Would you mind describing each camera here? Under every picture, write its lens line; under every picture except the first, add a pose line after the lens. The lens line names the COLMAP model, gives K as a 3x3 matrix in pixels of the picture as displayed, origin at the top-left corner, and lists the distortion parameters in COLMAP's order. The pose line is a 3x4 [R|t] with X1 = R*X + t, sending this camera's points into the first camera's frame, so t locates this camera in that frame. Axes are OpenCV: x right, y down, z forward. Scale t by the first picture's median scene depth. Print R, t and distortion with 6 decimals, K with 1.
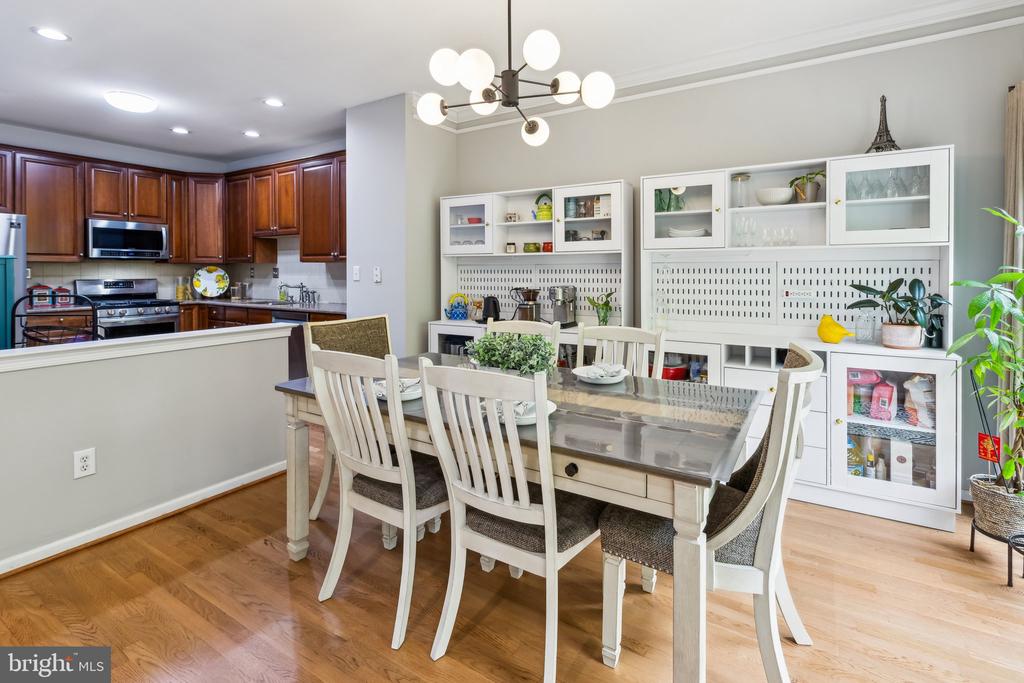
lens RADIAL K [[484.6, 0, 513.8], [0, 484.6, 274.1], [0, 0, 1]] dist [0.017808, -0.000297]
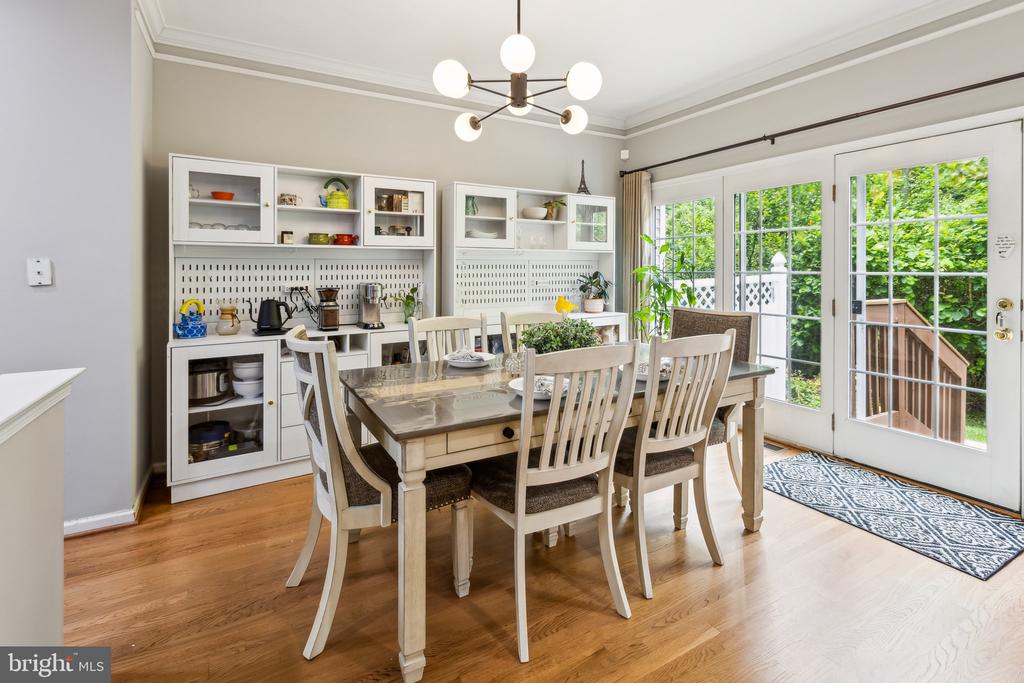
lens RADIAL K [[495.0, 0, 515.9], [0, 495.0, 270.5], [0, 0, 1]] dist [0.000058, 0.000089]
pose [[0.462456, -0.004586, 0.886630, -0.597542], [0.005670, 0.999981, 0.002215, 0.000532], [-0.886624, 0.004003, 0.462474, 0.312950]]
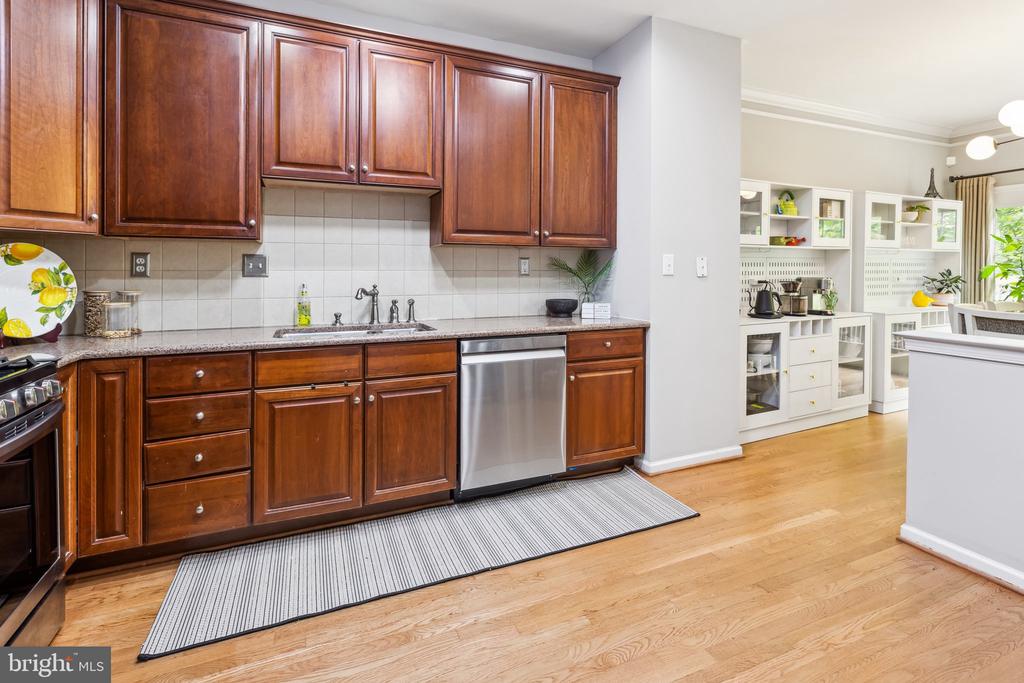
lens RADIAL K [[484.6, 0, 513.8], [0, 484.6, 274.1], [0, 0, 1]] dist [0.017808, -0.000297]
pose [[0.565064, -0.004976, 0.825032, -1.174098], [0.007073, 0.999974, 0.001187, 0.010877], [-0.825017, 0.005165, 0.565084, 0.907076]]
